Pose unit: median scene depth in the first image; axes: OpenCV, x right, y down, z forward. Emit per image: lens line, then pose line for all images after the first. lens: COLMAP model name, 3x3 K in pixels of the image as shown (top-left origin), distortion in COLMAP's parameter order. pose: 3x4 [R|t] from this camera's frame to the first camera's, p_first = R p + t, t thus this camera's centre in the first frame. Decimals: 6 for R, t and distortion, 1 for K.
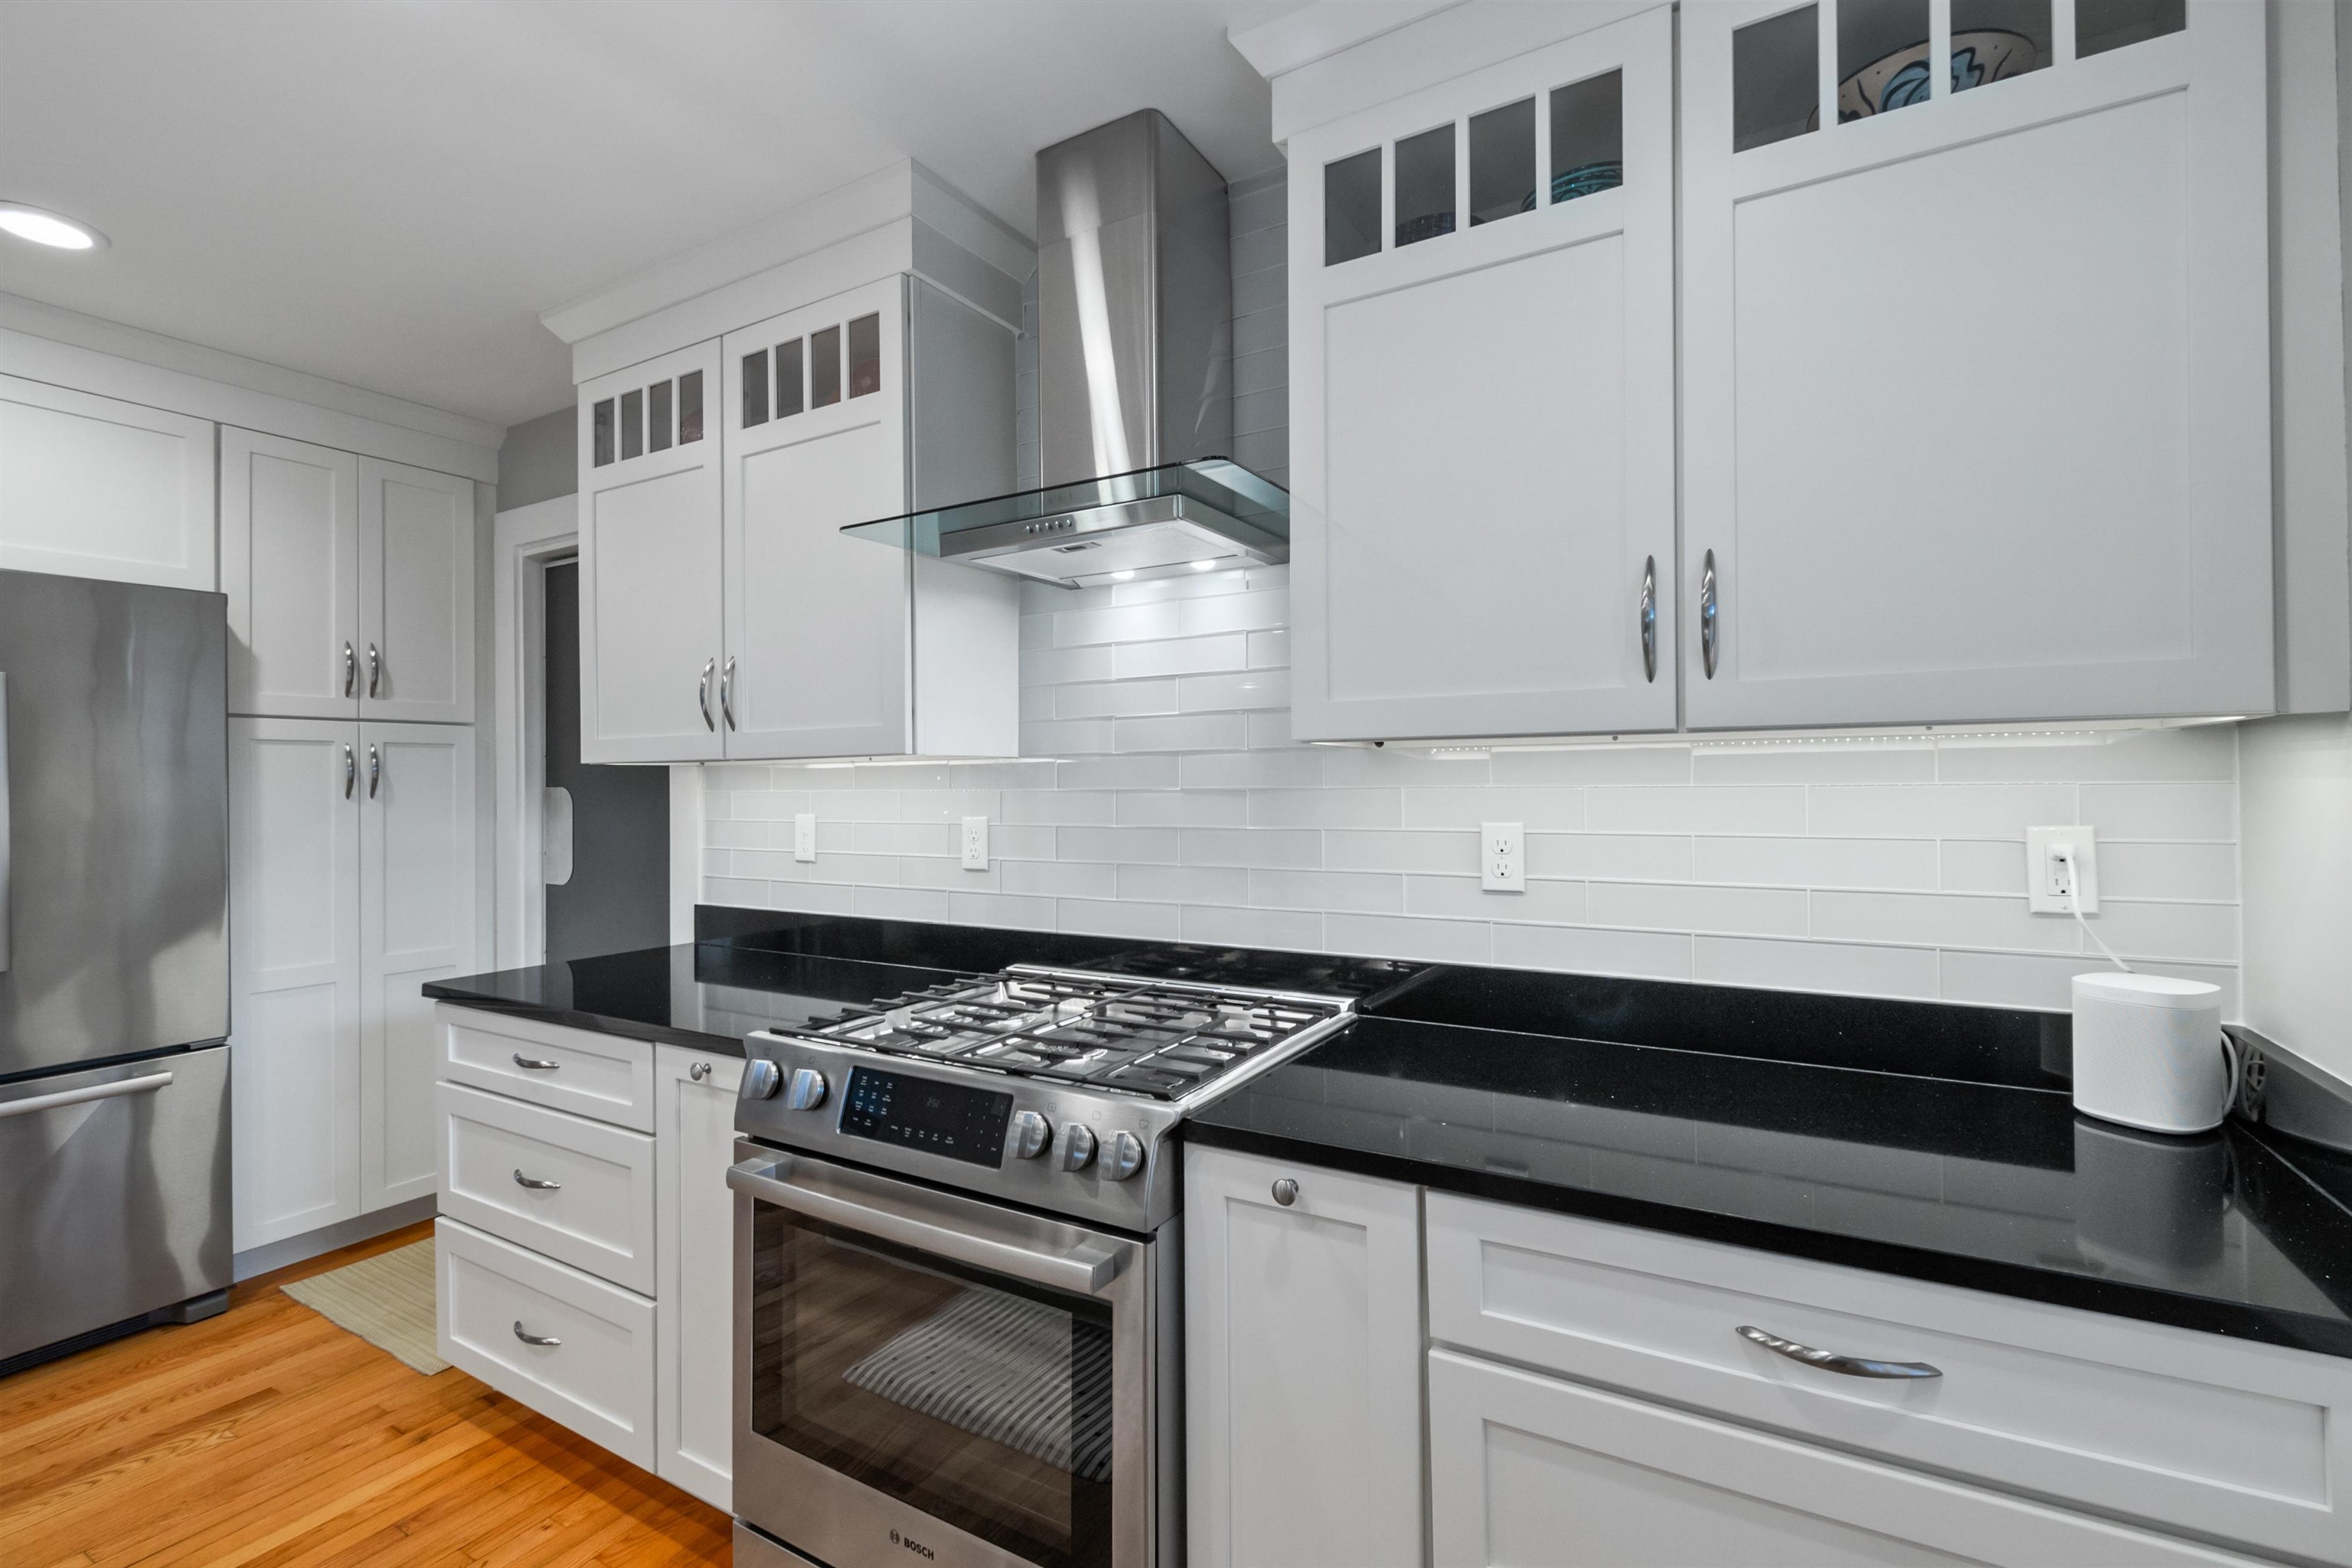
lens RADIAL K [[1042.7, 0, 1190.3], [0, 1042.7, 779.1], [0, 0, 1]] dist [0.009061, -0.005332]
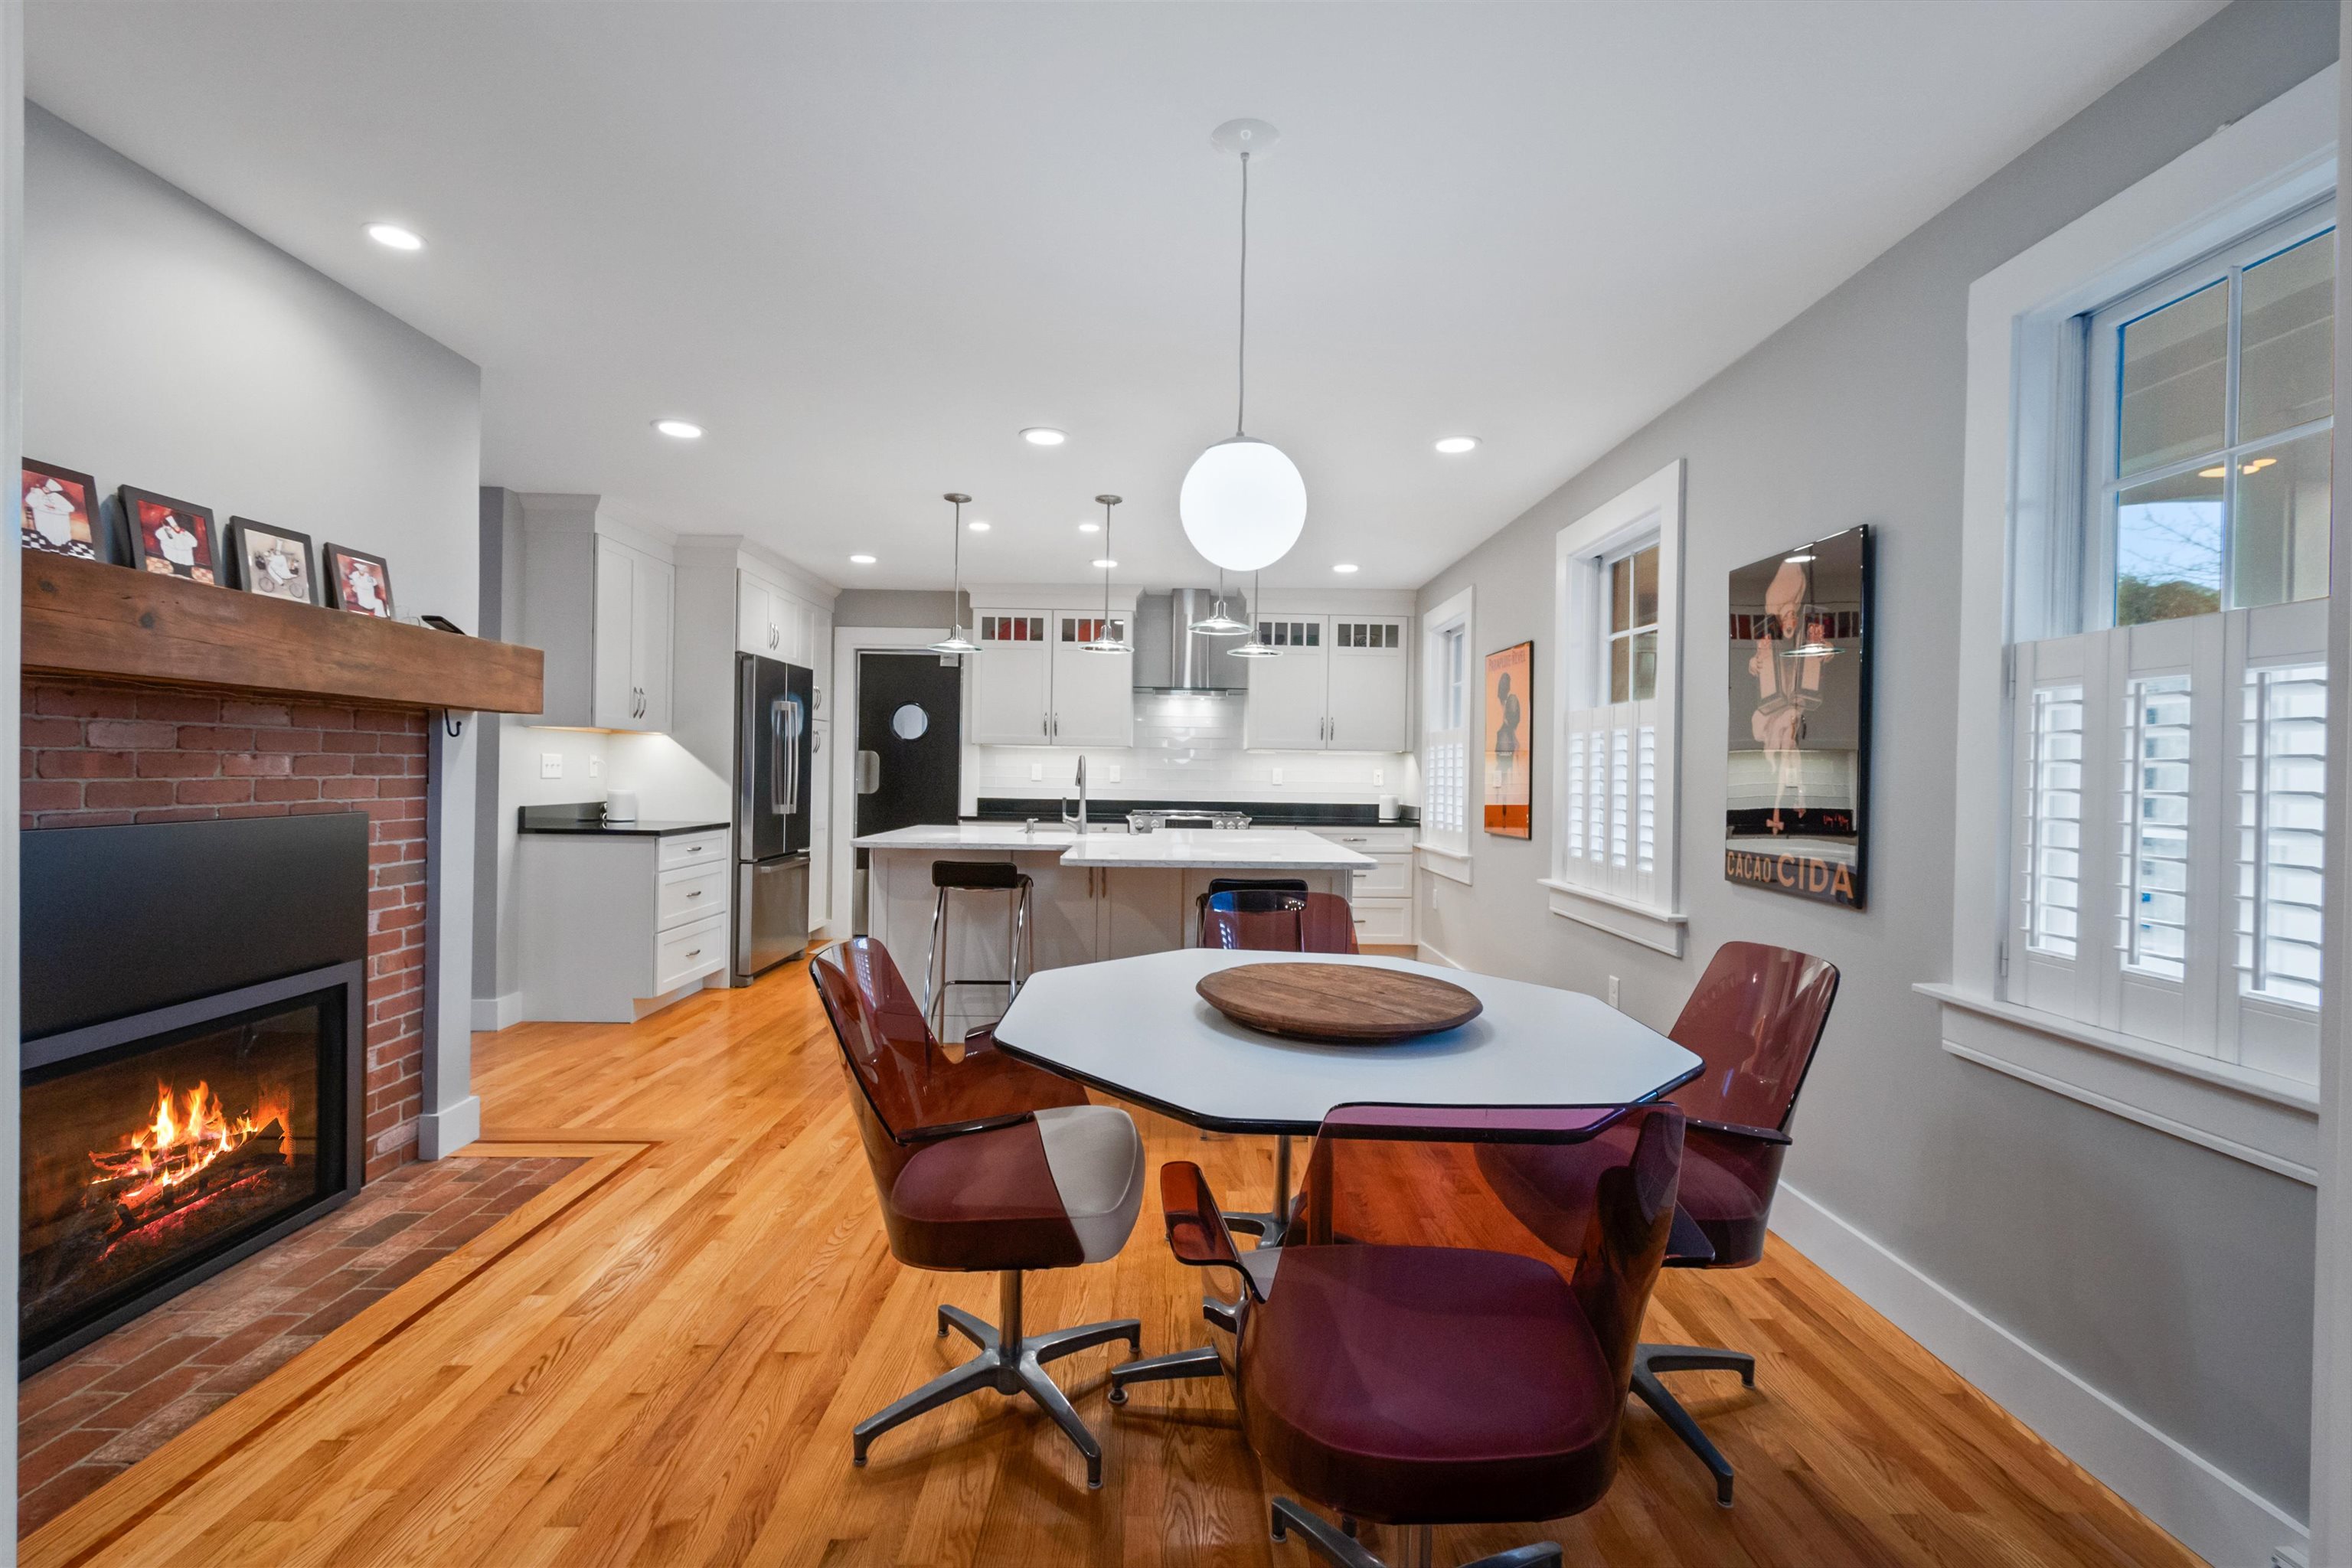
lens RADIAL K [[1042.7, 0, 1190.3], [0, 1042.7, 779.1], [0, 0, 1]] dist [0.009061, -0.005332]
pose [[0.856154, 0.019796, 0.516342, -1.804906], [-0.026286, 0.999641, 0.005259, 0.059366], [-0.516052, -0.018075, 0.856367, -2.019189]]
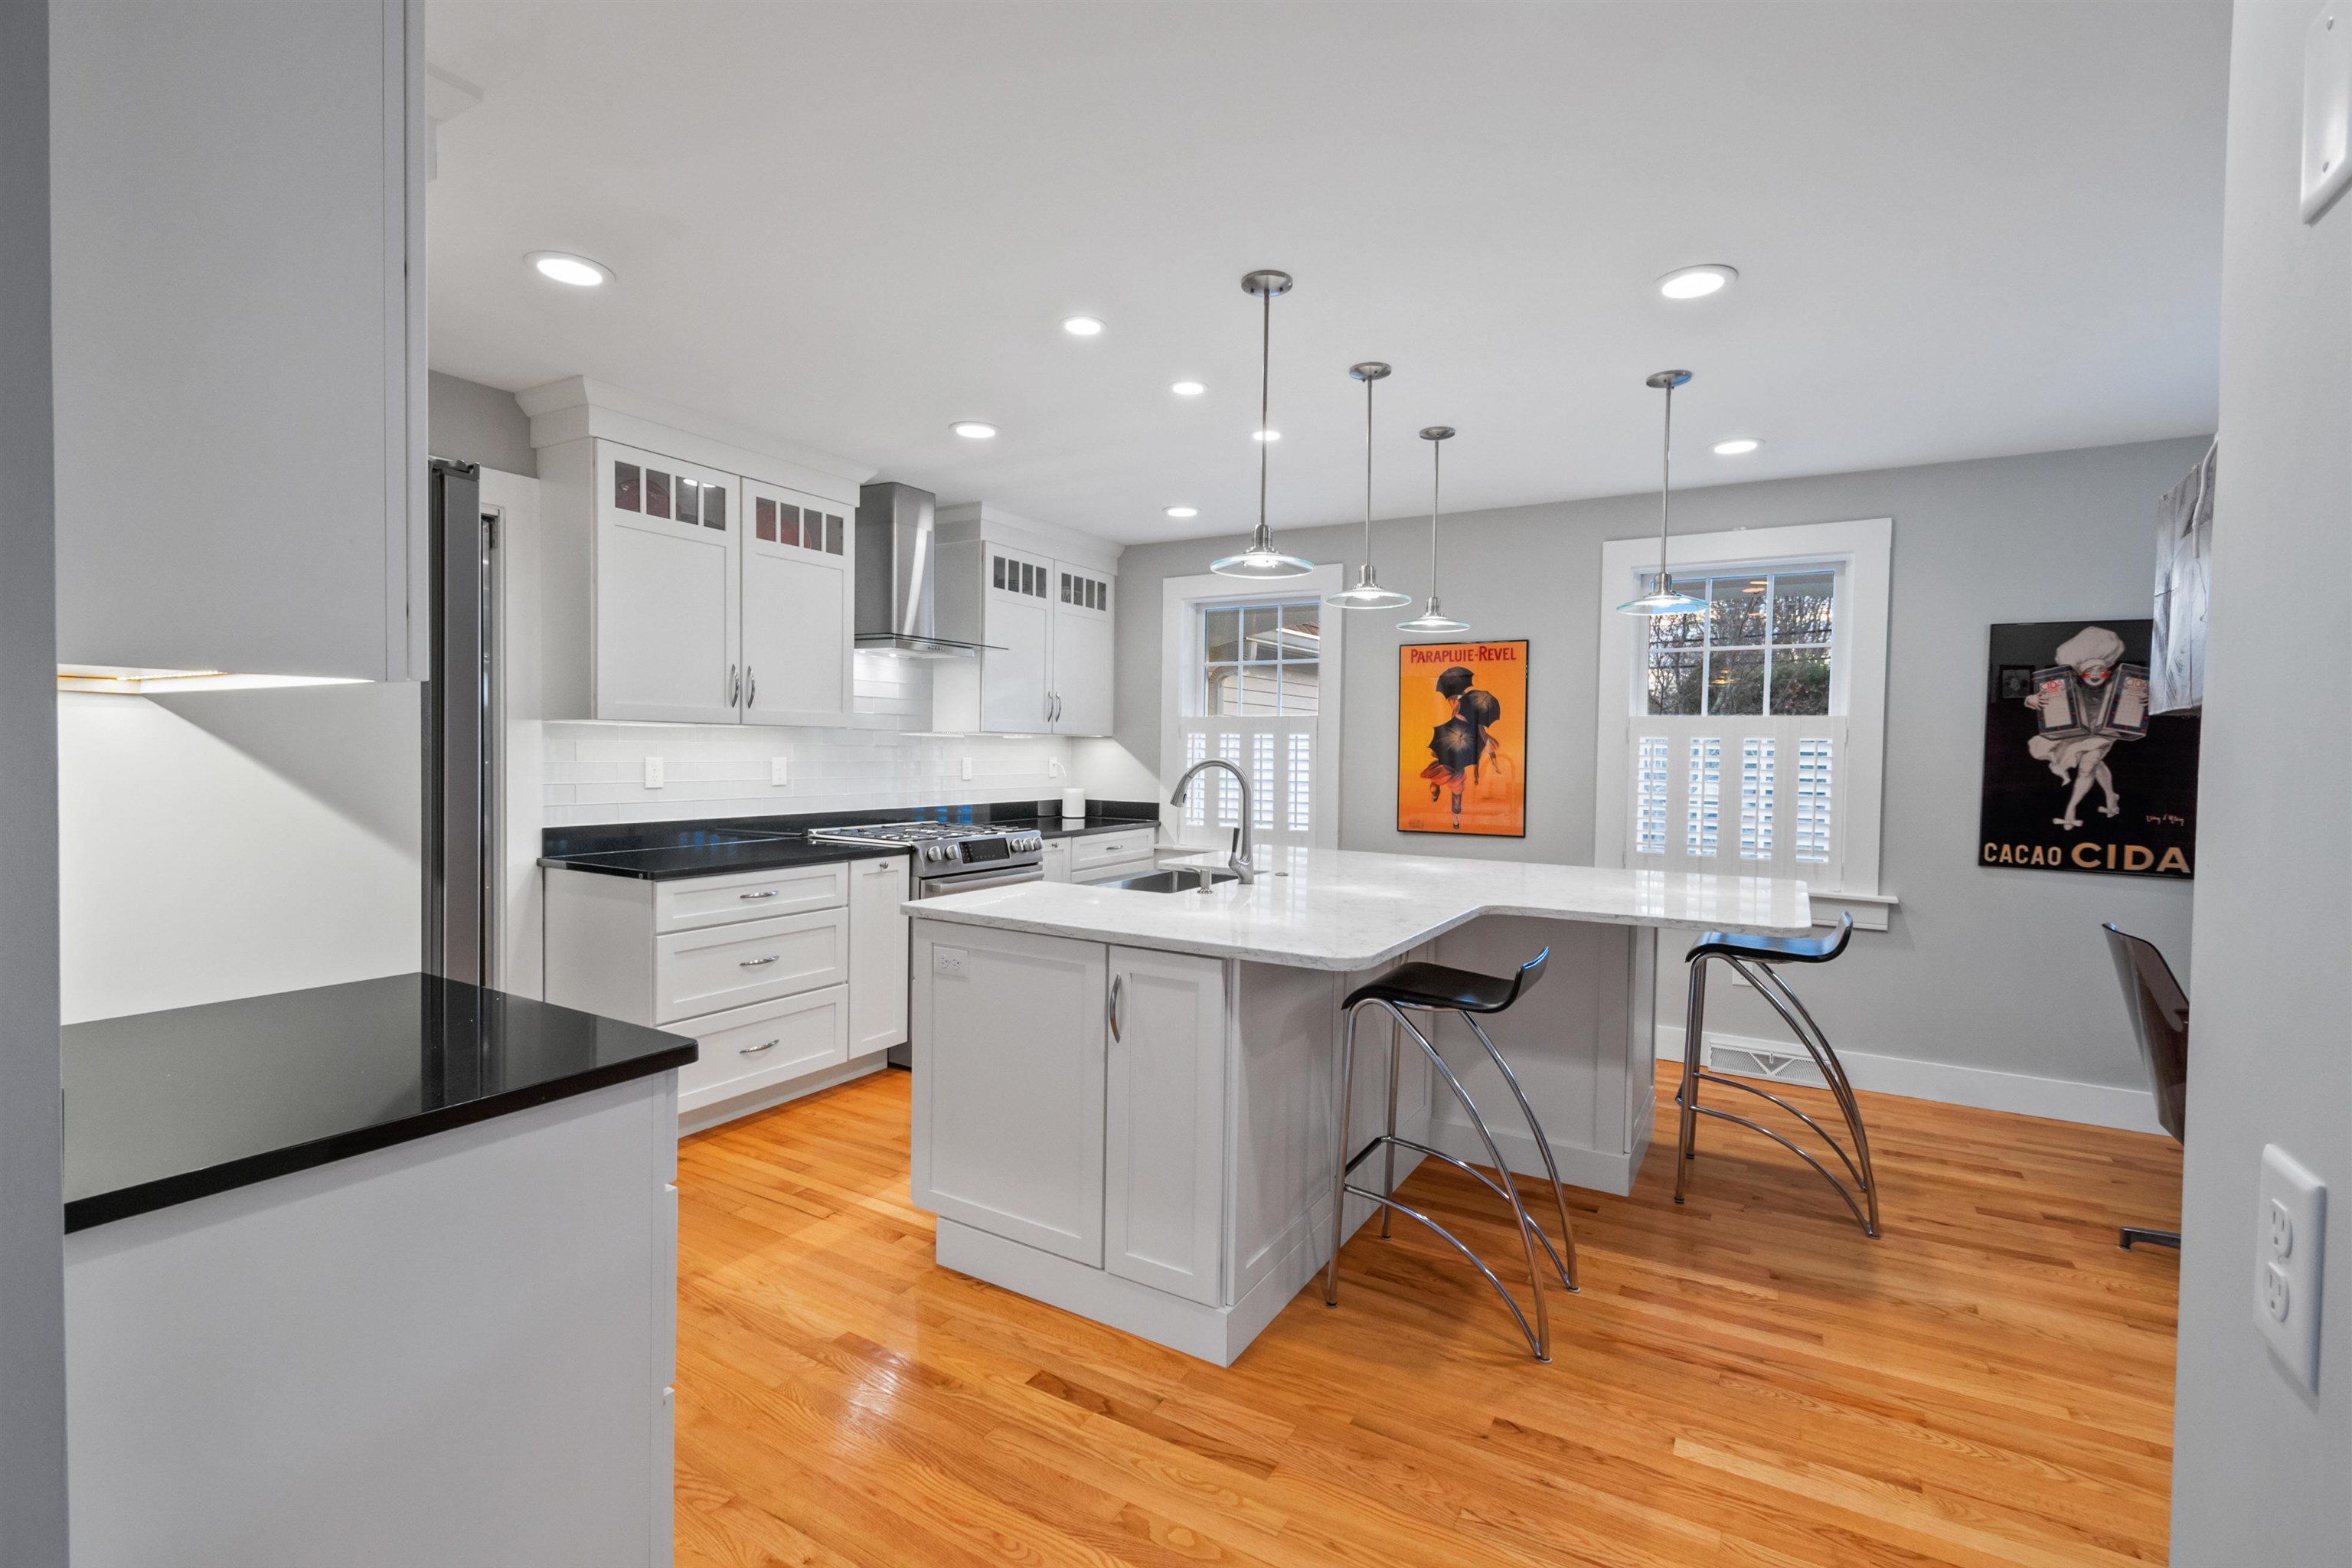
lens RADIAL K [[1044.3, 0, 1186.2], [0, 1044.3, 776.3], [0, 0, 1]] dist [0.011759, -0.008131]
pose [[0.009390, -0.017118, 0.999809, -2.300670], [-0.019939, 0.999651, 0.017303, 0.024144], [-0.999757, -0.020098, 0.009045, 0.258611]]
